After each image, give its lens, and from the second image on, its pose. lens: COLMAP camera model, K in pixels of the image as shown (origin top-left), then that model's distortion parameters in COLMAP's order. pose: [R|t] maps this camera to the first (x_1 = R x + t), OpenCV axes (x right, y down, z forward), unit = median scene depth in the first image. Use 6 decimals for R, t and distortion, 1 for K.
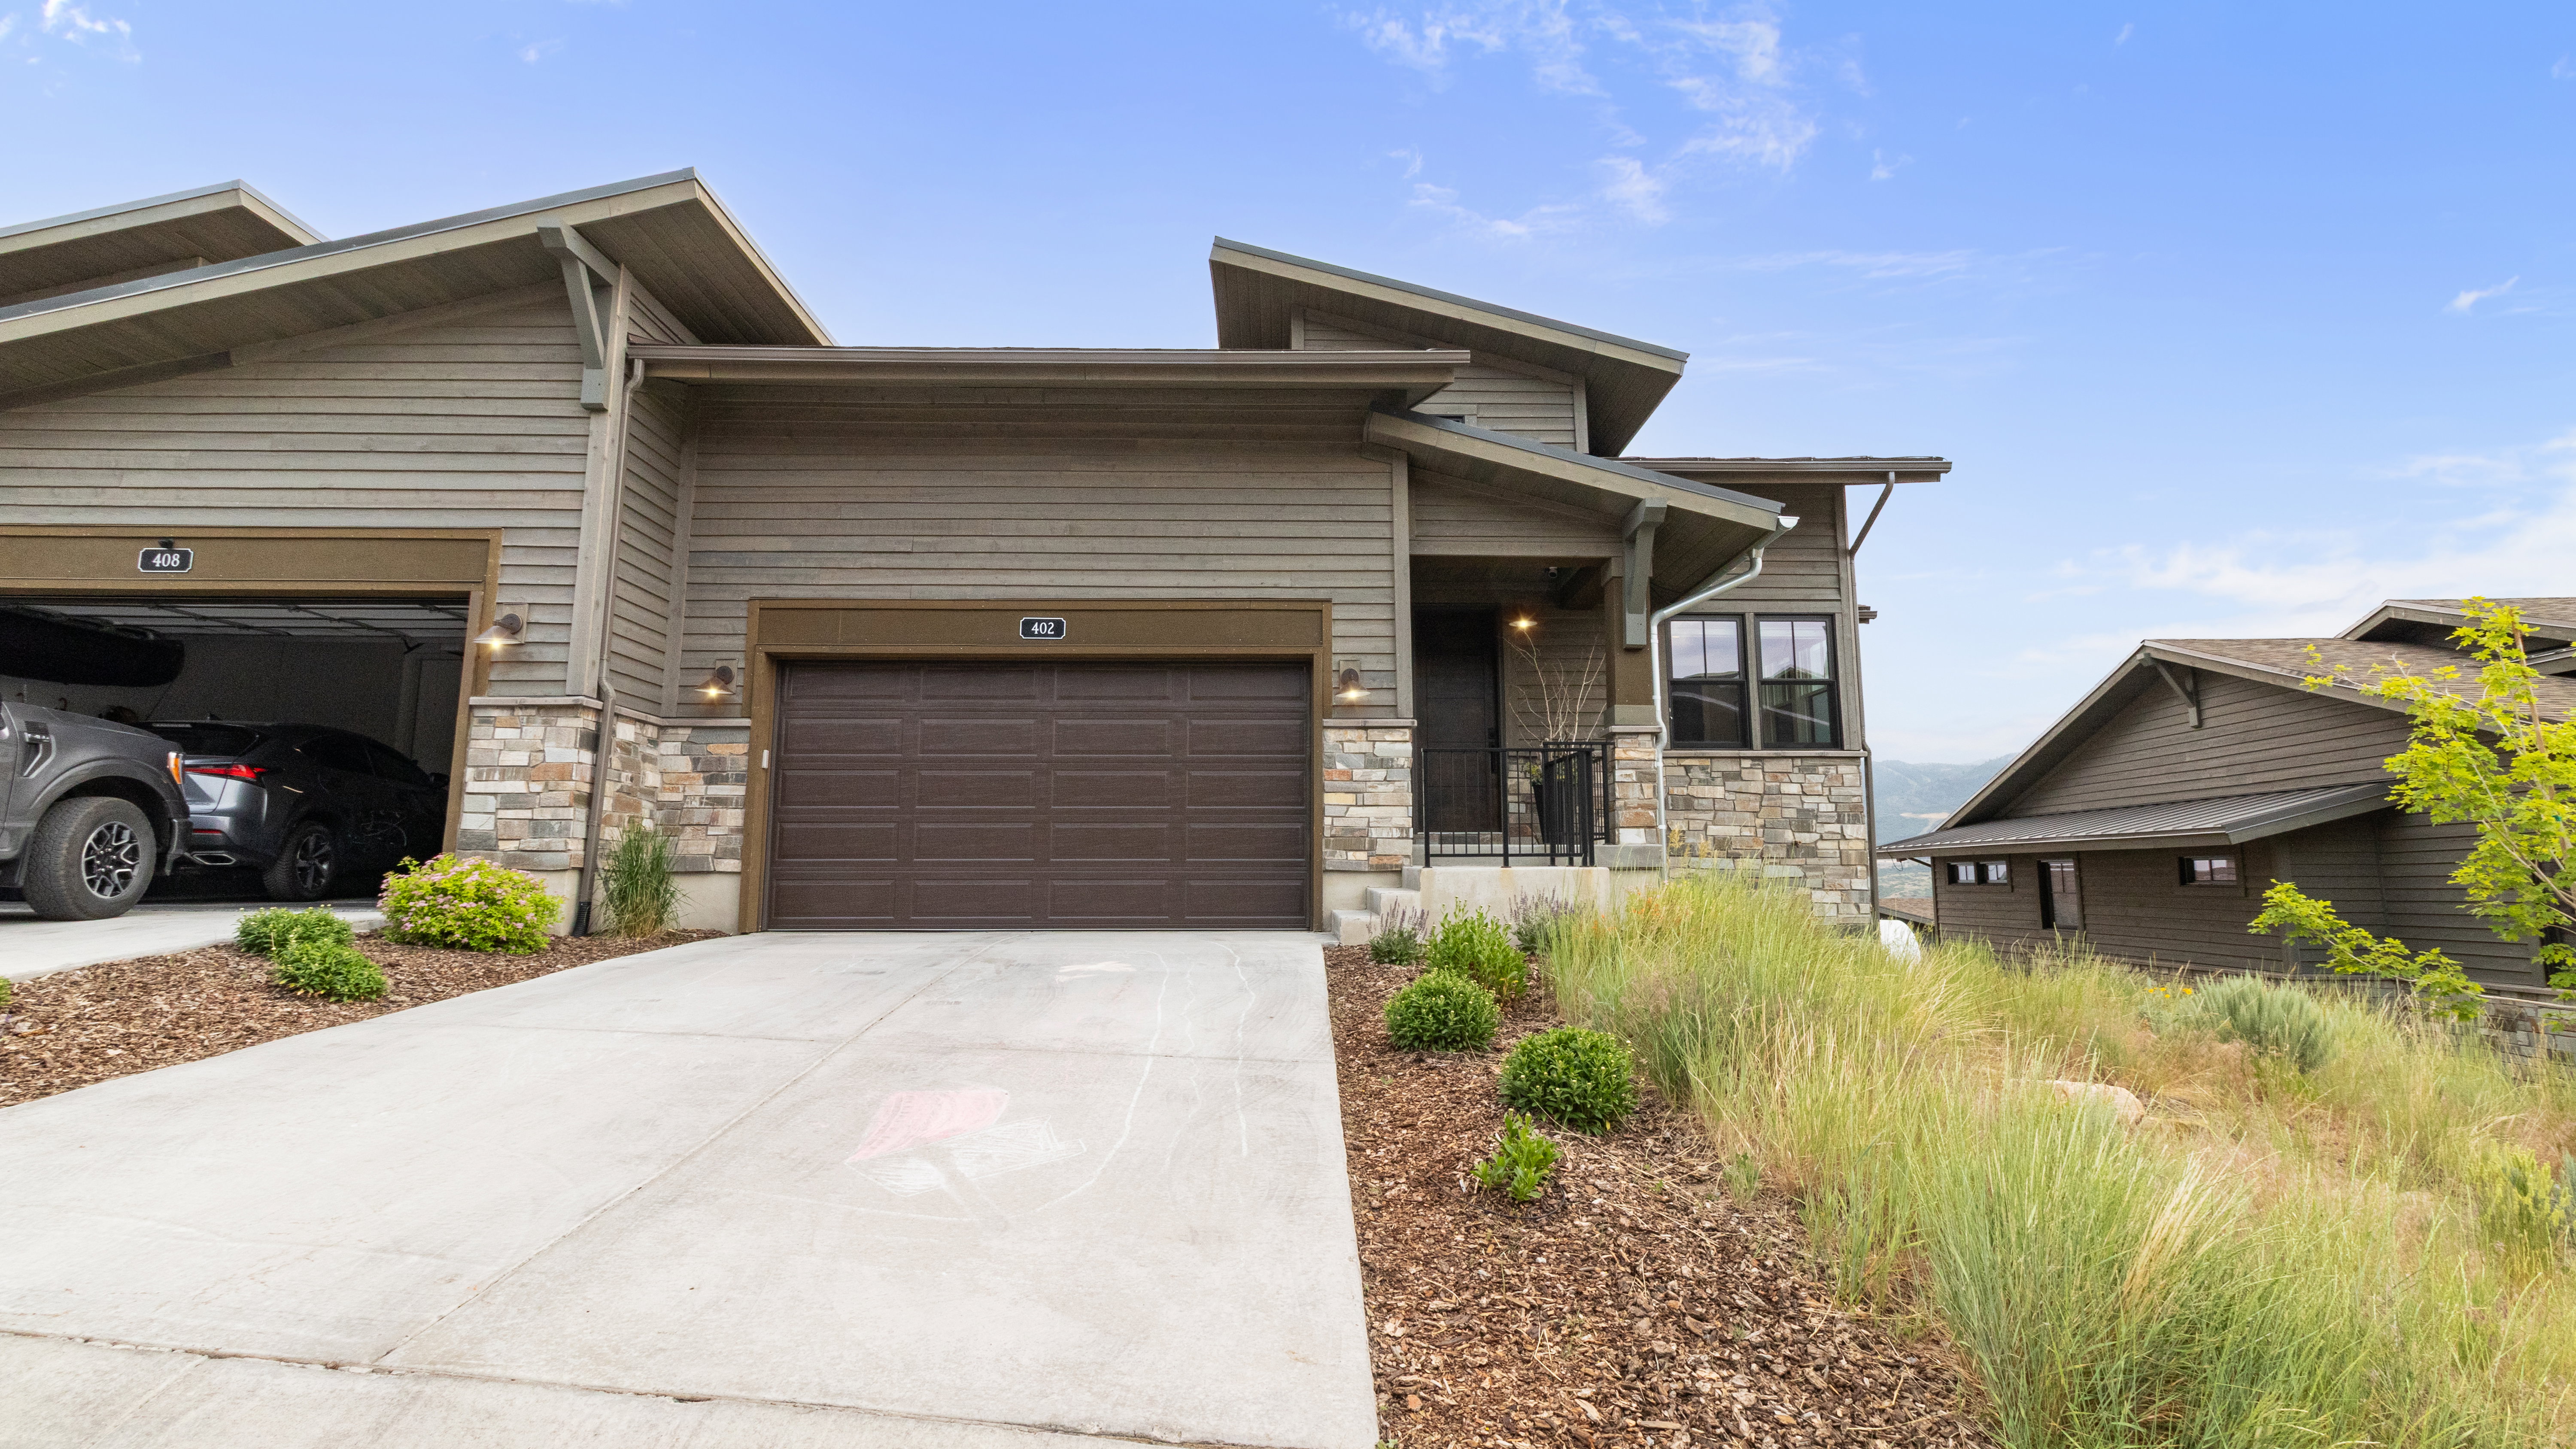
lens RADIAL K [[1187.3, 0, 1288.0], [0, 1187.3, 724.5], [0, 0, 1]] dist [-0.001490, -0.000145]
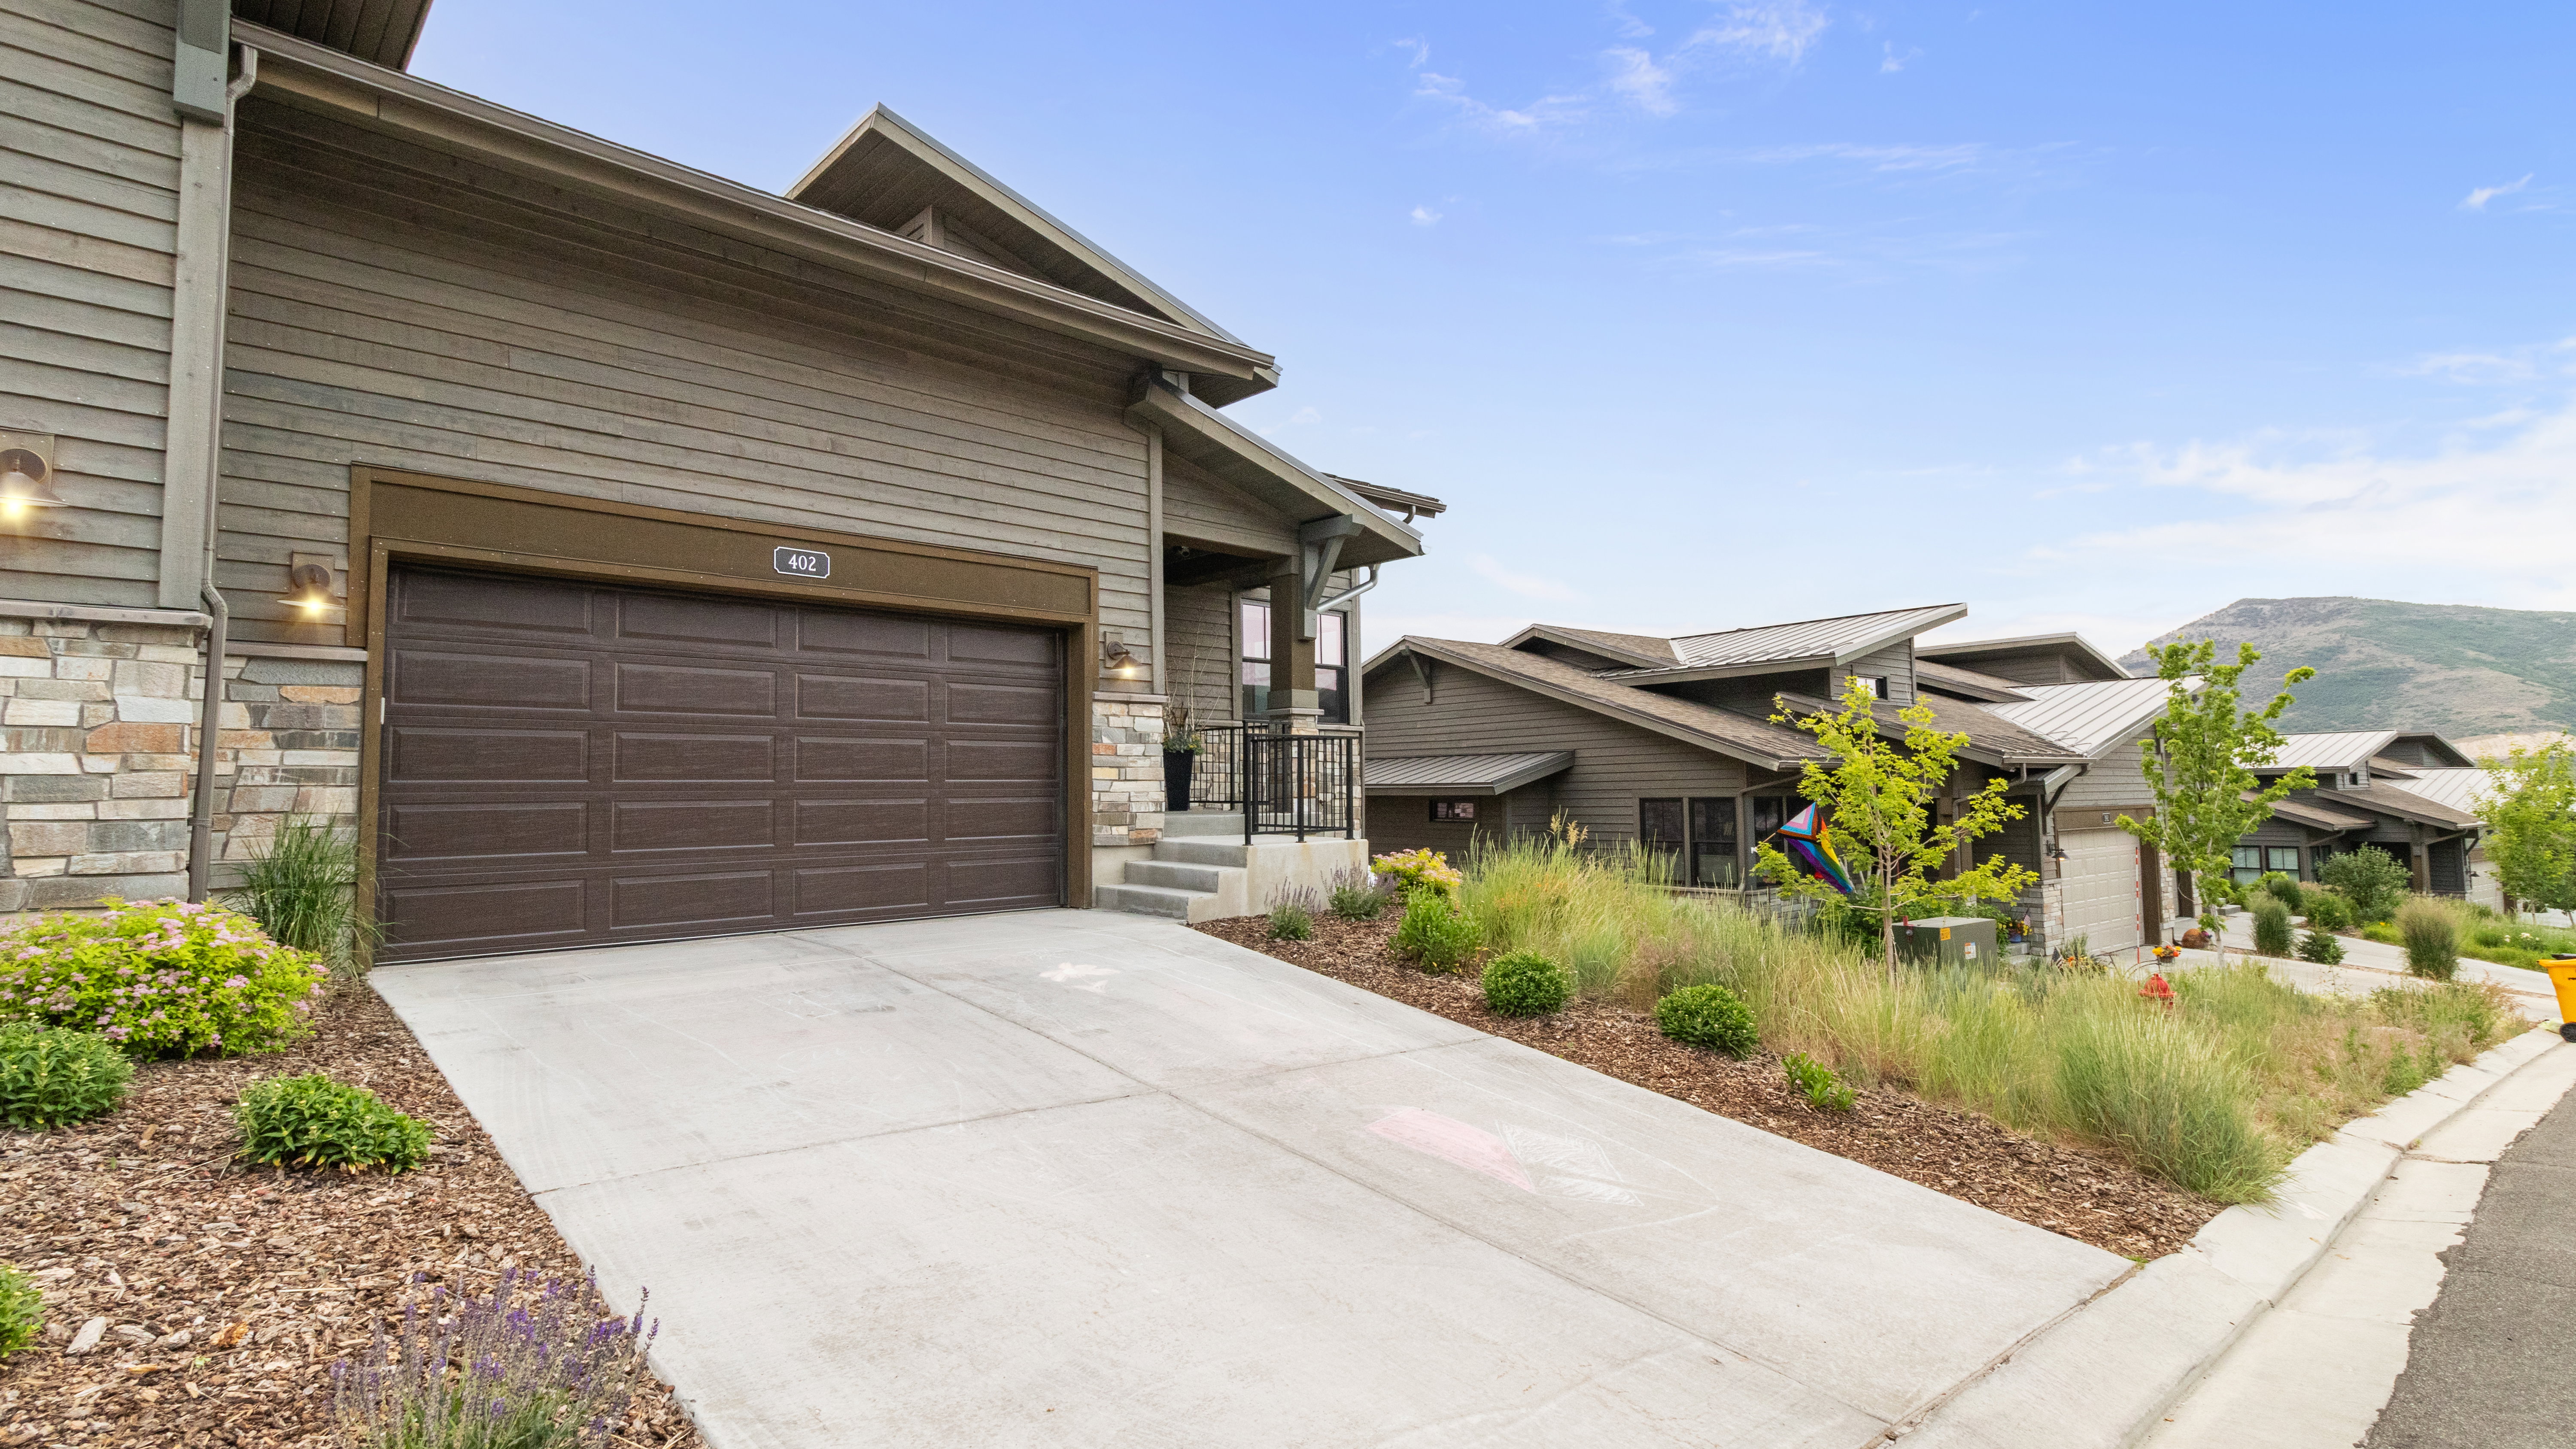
lens RADIAL K [[1219.4, 0, 1288.0], [0, 1219.4, 724.5], [0, 0, 1]] dist [0.001046, 0.000454]
pose [[0.736581, 0.030052, 0.675681, -0.523822], [-0.077125, 0.996228, 0.039768, -0.029589], [-0.671938, -0.081404, 0.736120, 0.152655]]
